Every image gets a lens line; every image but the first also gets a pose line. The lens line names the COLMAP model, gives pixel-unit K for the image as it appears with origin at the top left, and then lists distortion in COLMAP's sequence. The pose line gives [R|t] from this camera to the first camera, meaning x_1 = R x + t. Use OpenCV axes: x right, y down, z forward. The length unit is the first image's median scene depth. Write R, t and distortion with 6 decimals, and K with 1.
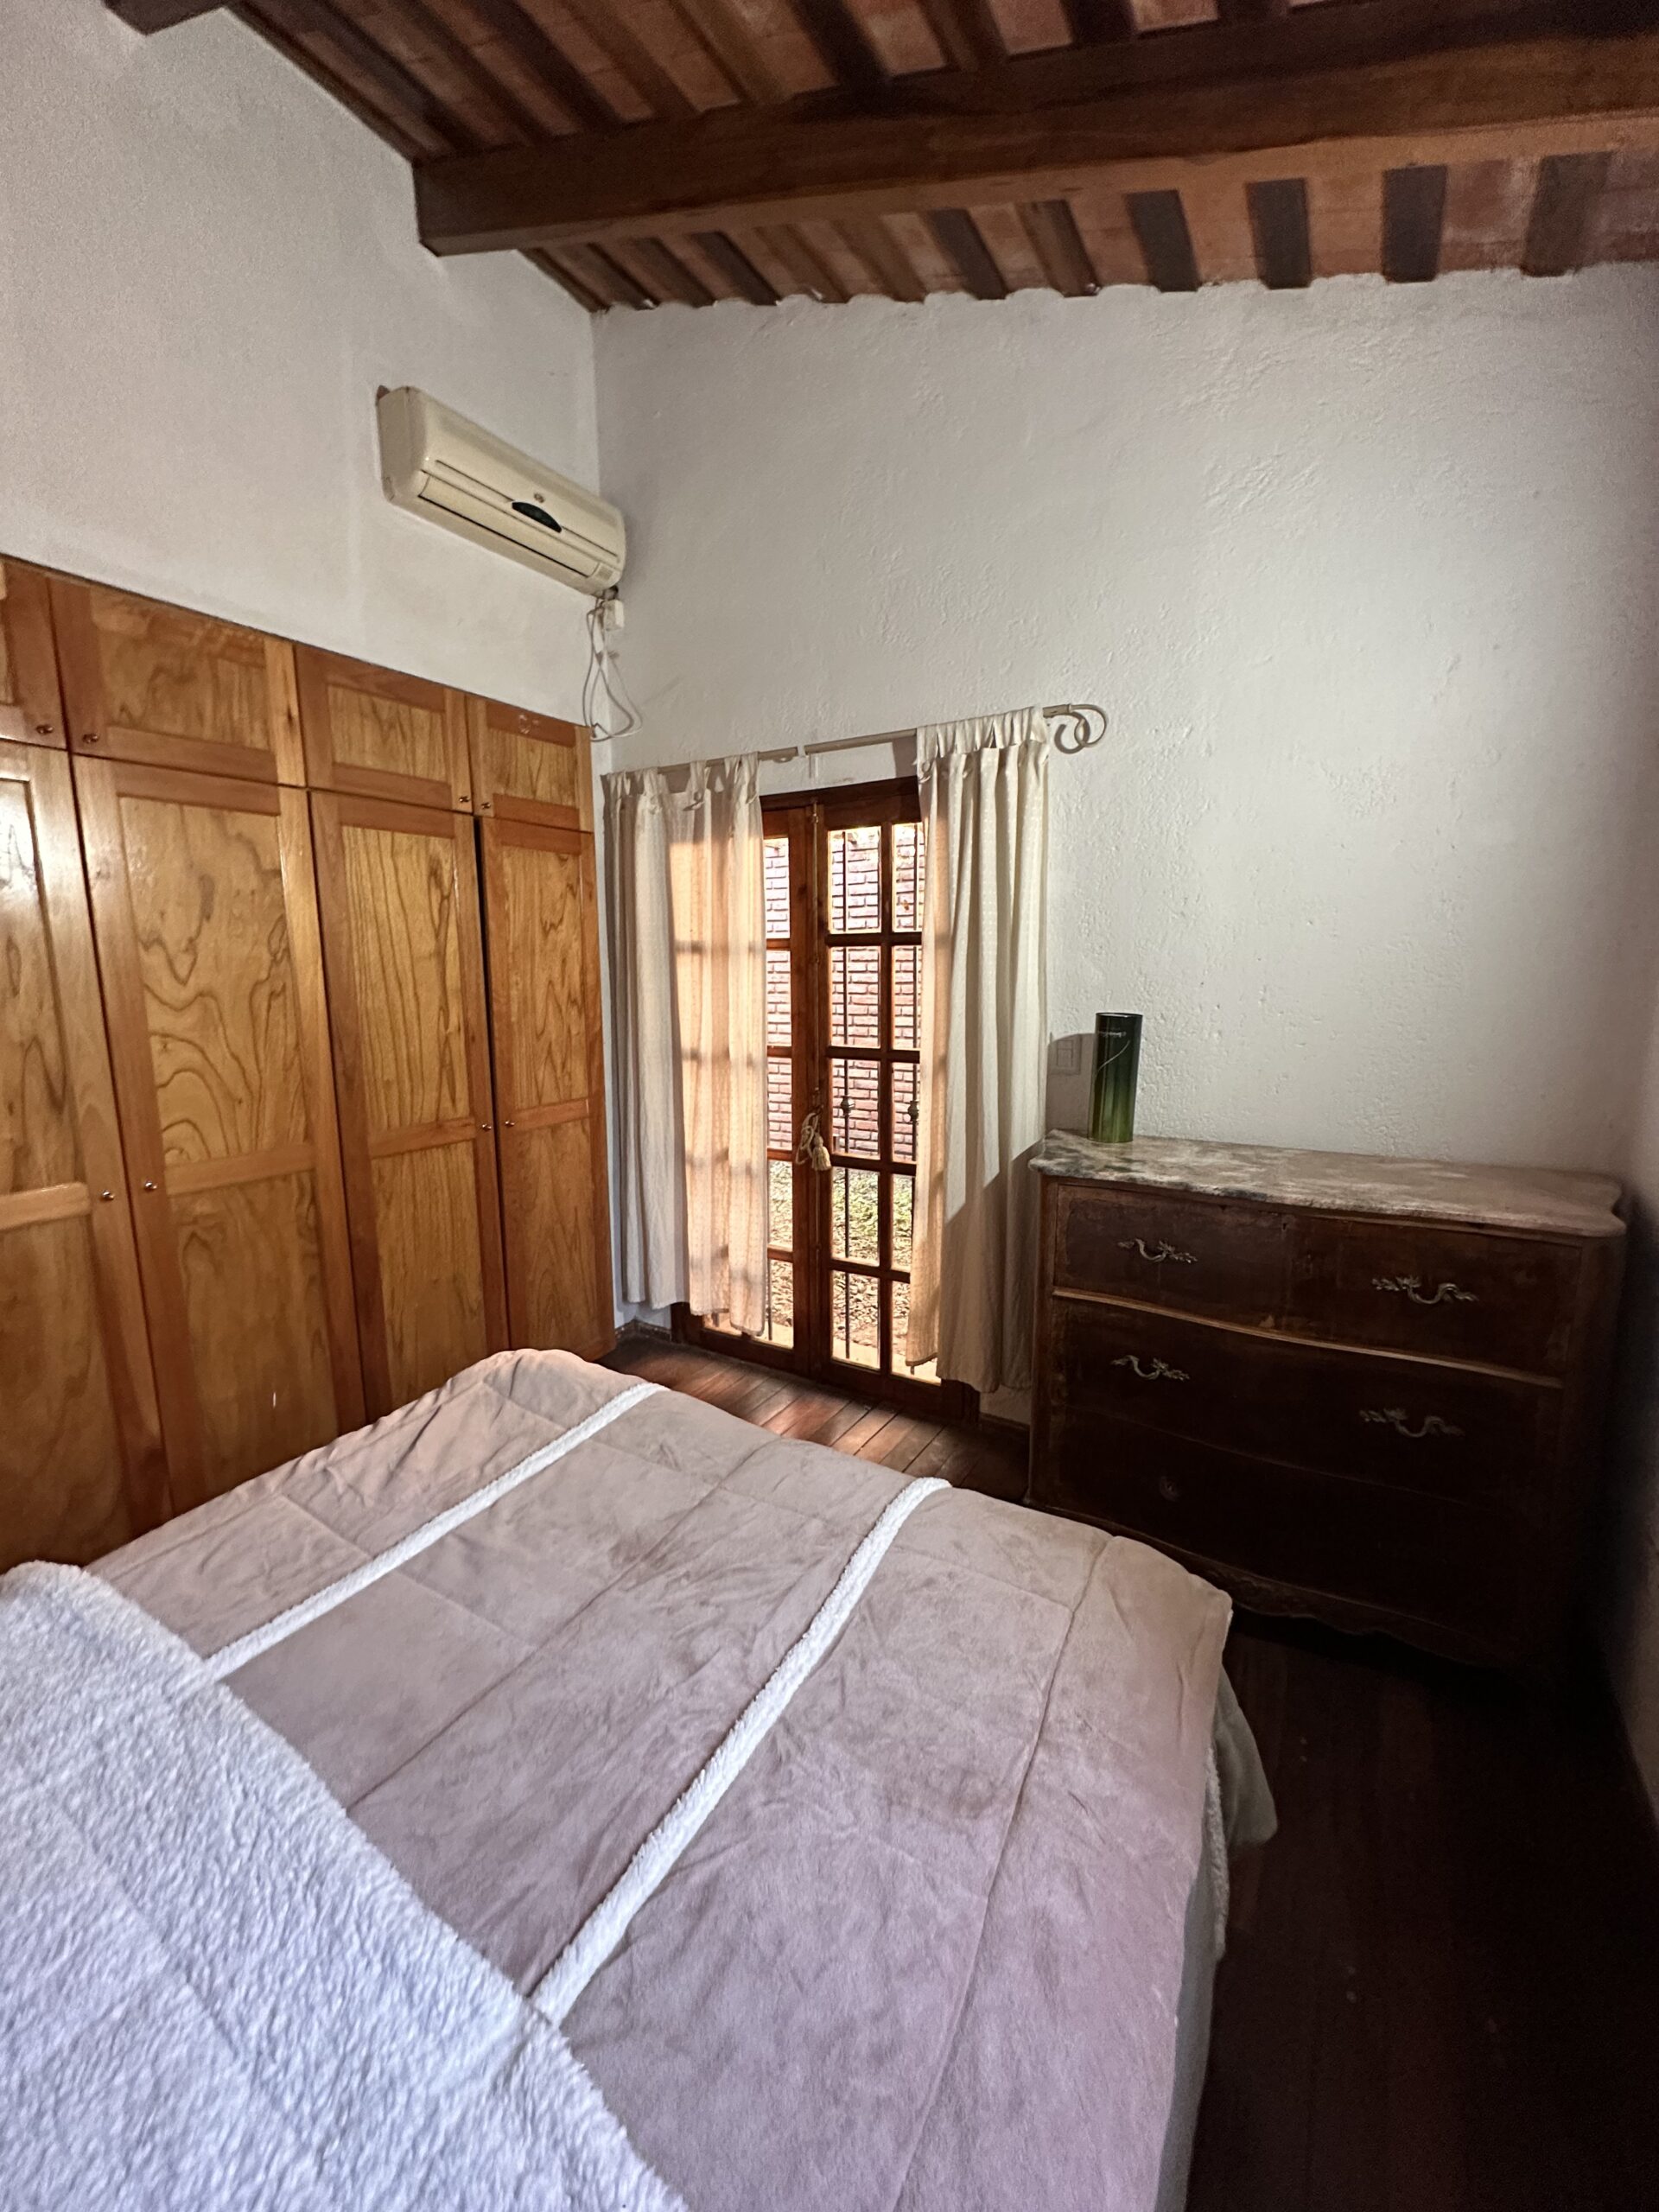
lens RADIAL K [[882.2, 0, 827.0], [0, 882.2, 1108.0], [0, 0, 1]] dist [-0.000981, 0.000033]
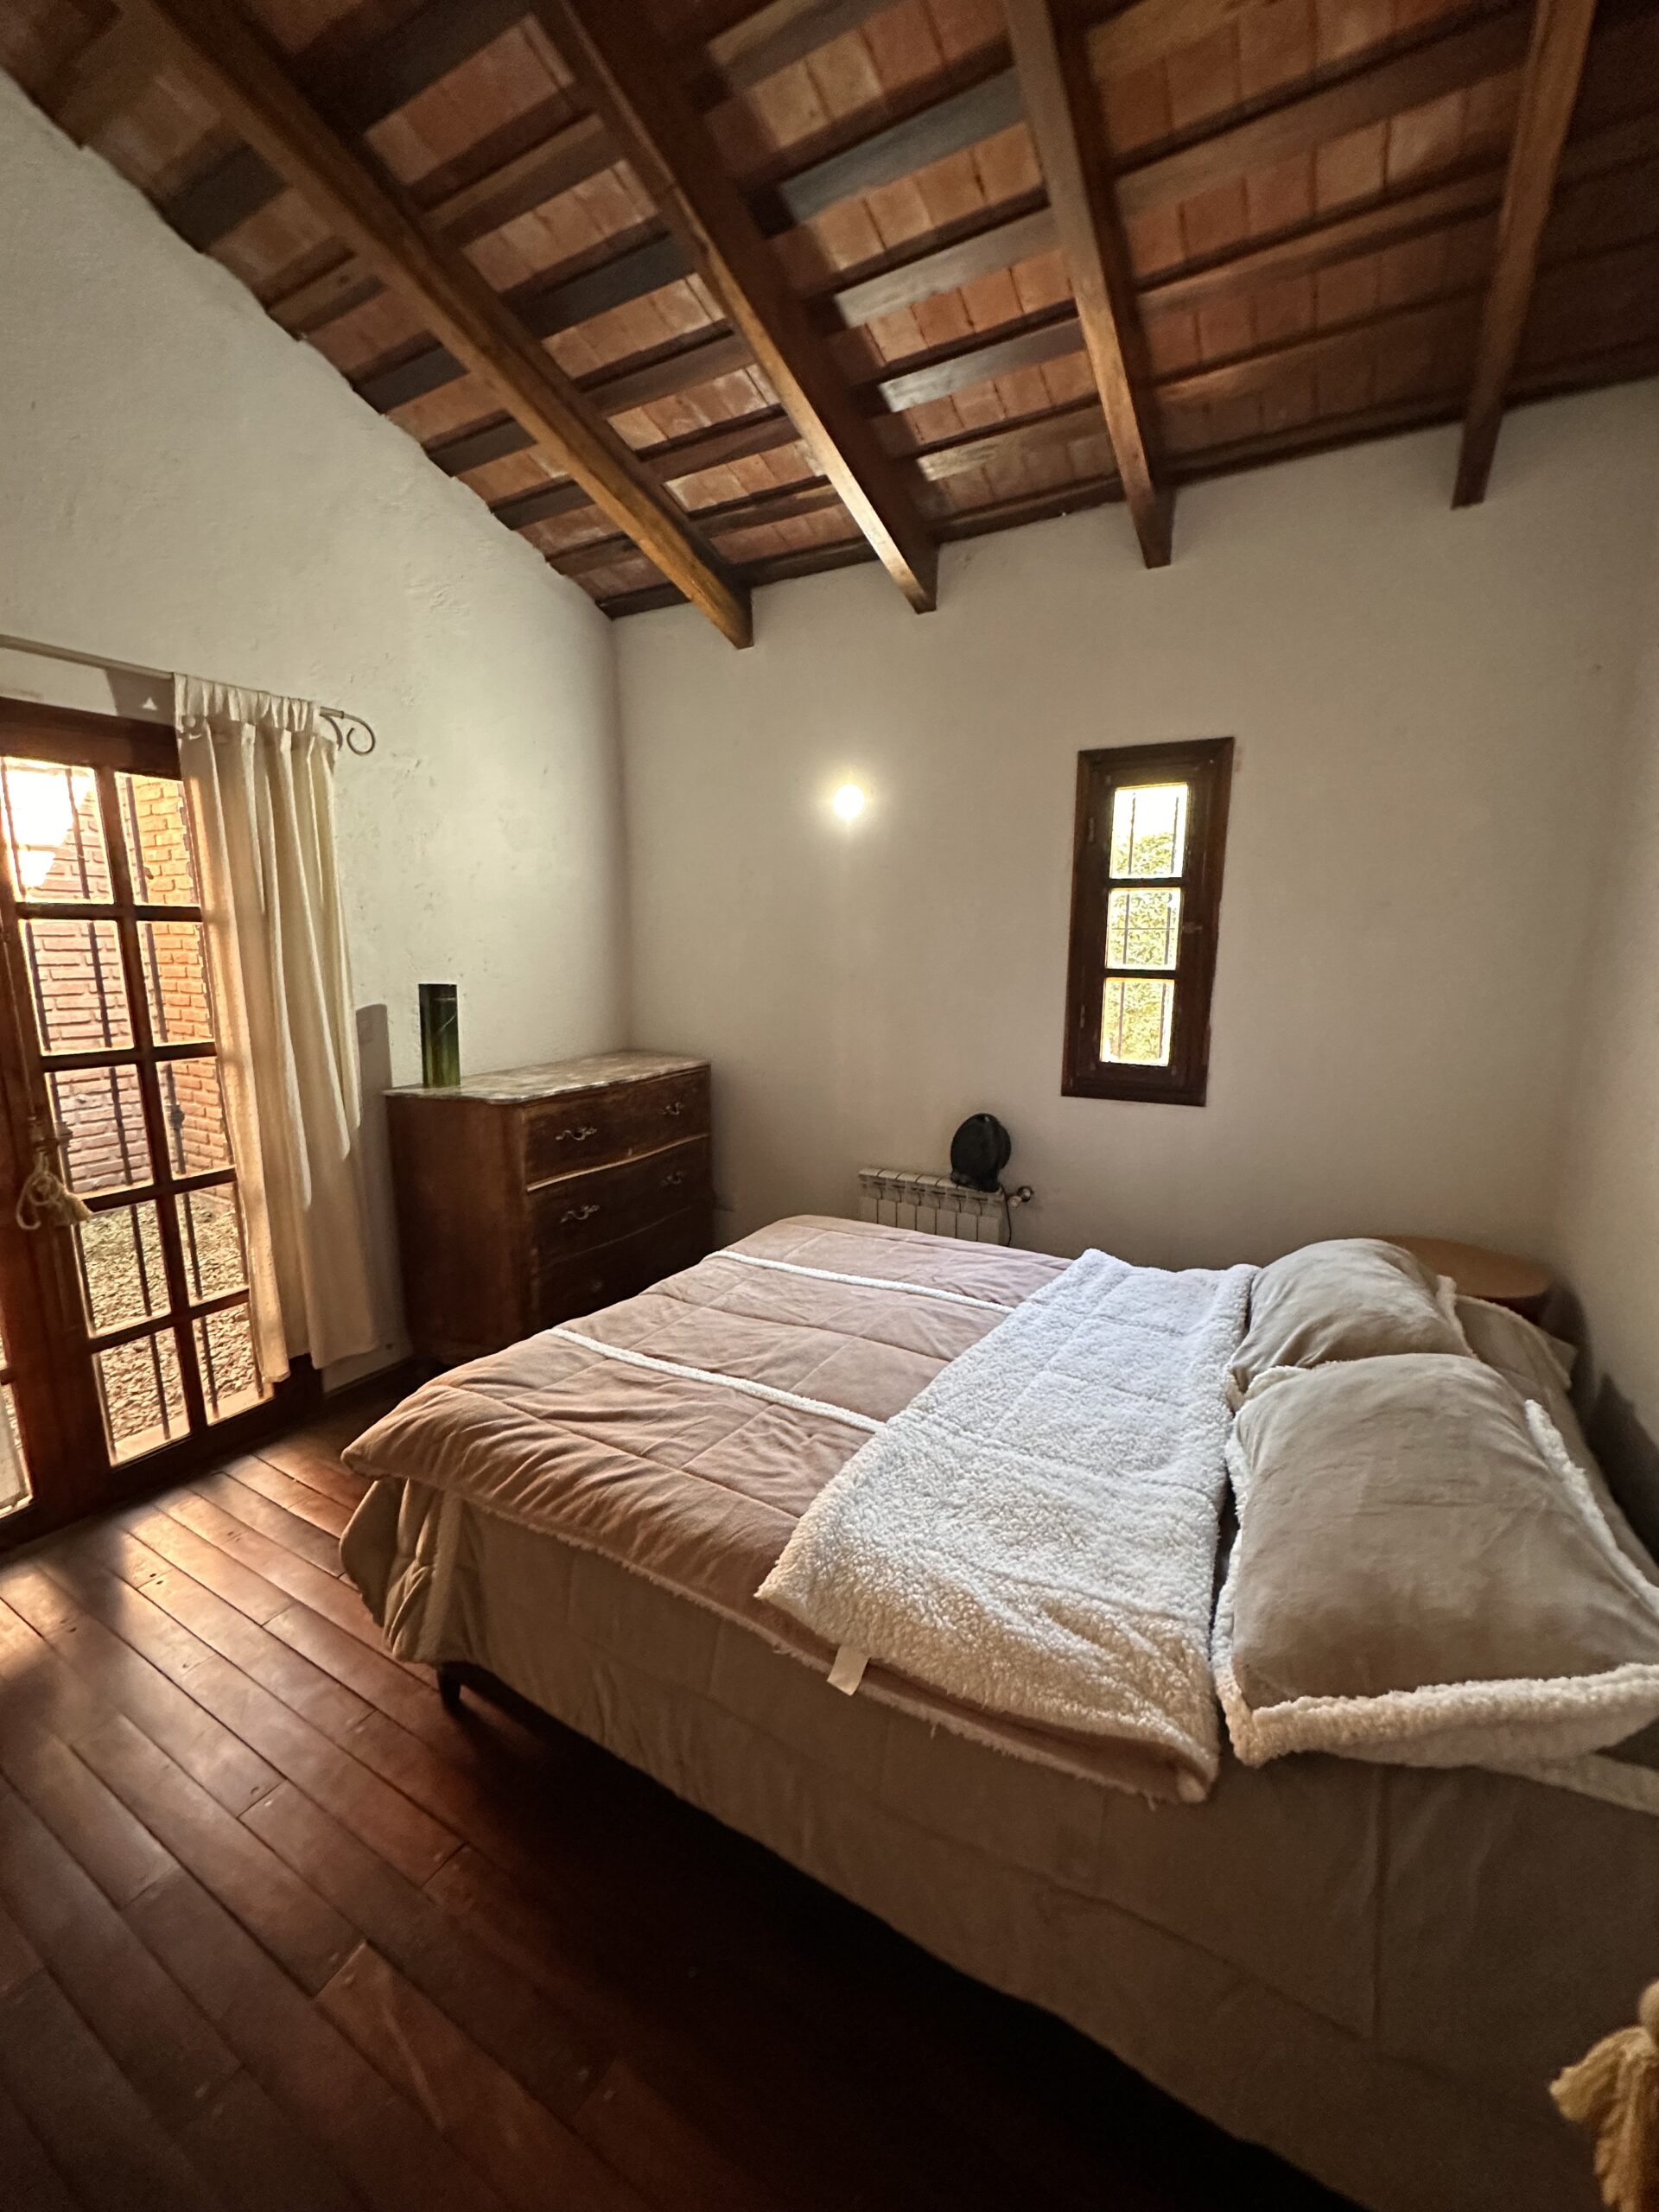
lens RADIAL K [[882.2, 0, 834.4], [0, 882.2, 1113.0], [0, 0, 1]] dist [-0.000981, 0.000033]
pose [[-0.023105, -0.188011, 0.981895, -0.943261], [0.158684, 0.969016, 0.189279, -0.076178], [-0.987059, 0.160184, 0.007445, 0.455244]]
